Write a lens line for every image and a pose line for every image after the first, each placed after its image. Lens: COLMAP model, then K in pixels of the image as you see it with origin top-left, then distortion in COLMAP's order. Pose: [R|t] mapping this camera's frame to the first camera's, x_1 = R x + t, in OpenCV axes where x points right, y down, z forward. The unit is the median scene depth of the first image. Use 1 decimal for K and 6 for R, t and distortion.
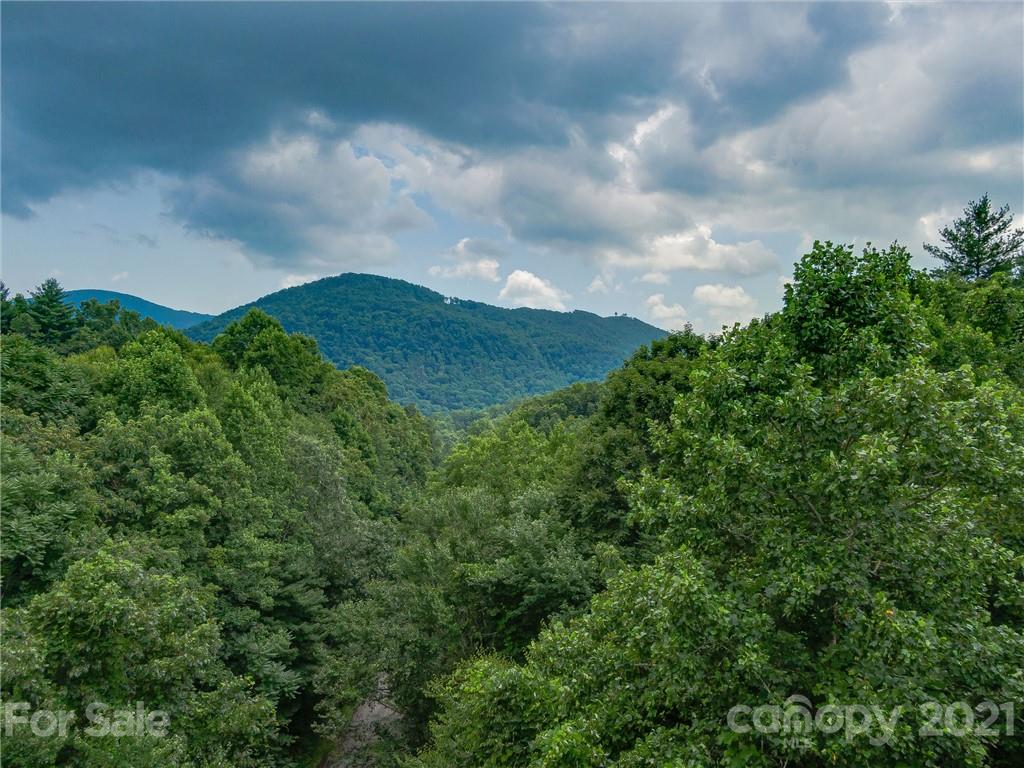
lens RADIAL K [[719.4, 0, 514.4], [0, 719.4, 385.5], [0, 0, 1]] dist [-0.000745, -0.000238]
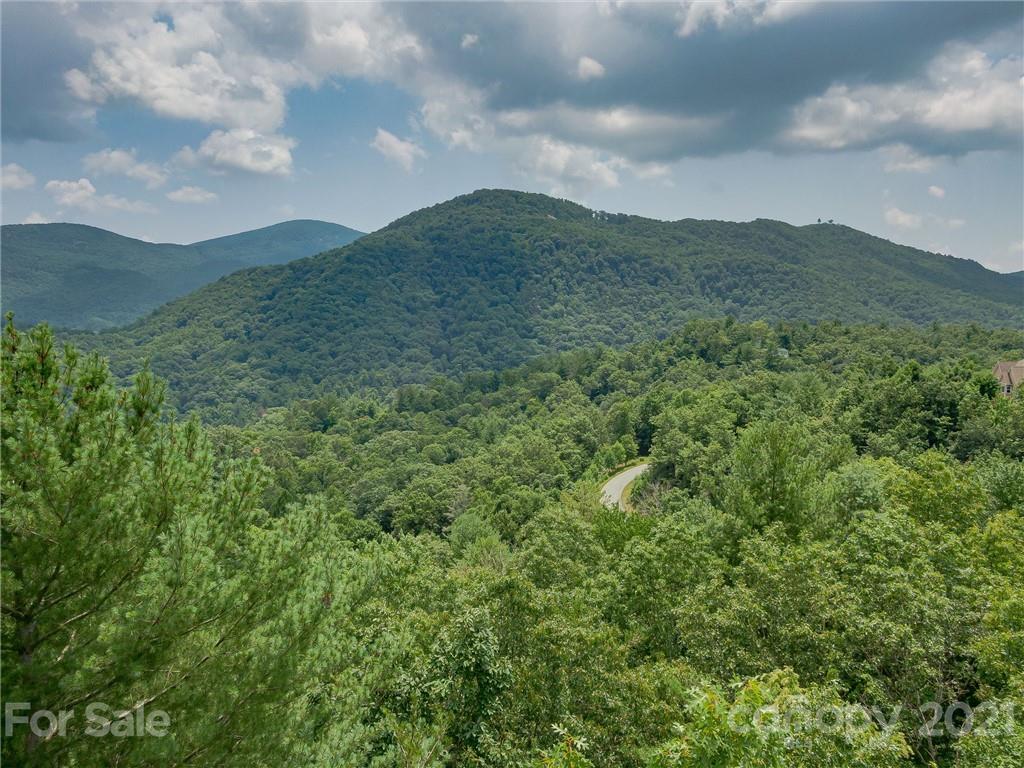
lens RADIAL K [[720.4, 0, 507.9], [0, 720.4, 377.6], [0, 0, 1]] dist [0.009540, -0.041382]
pose [[0.953688, 0.018191, -0.300248, 0.091524], [0.013873, 0.994448, 0.104314, -0.020107], [0.300479, -0.103648, 0.948140, 0.163823]]
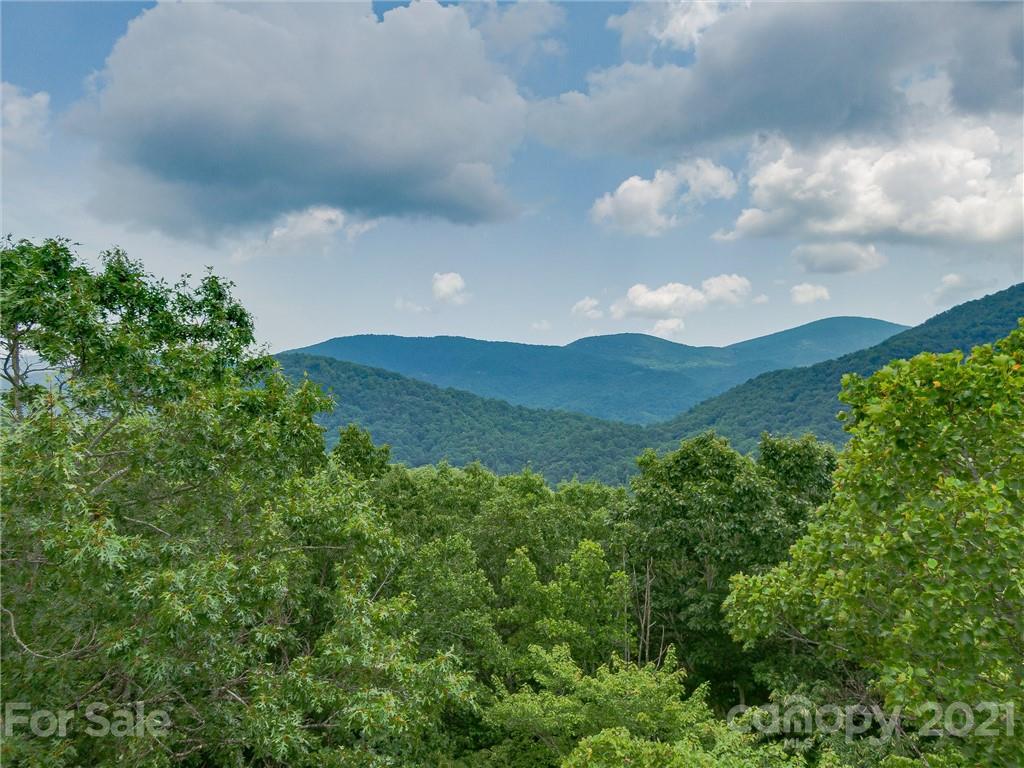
lens RADIAL K [[720.4, 0, 522.8], [0, 720.4, 388.6], [0, 0, 1]] dist [0.009540, -0.041382]
pose [[0.545128, -0.018099, -0.838157, 0.132316], [0.002329, 0.999796, -0.020075, -0.025114], [0.838349, 0.008991, 0.545059, 0.131626]]
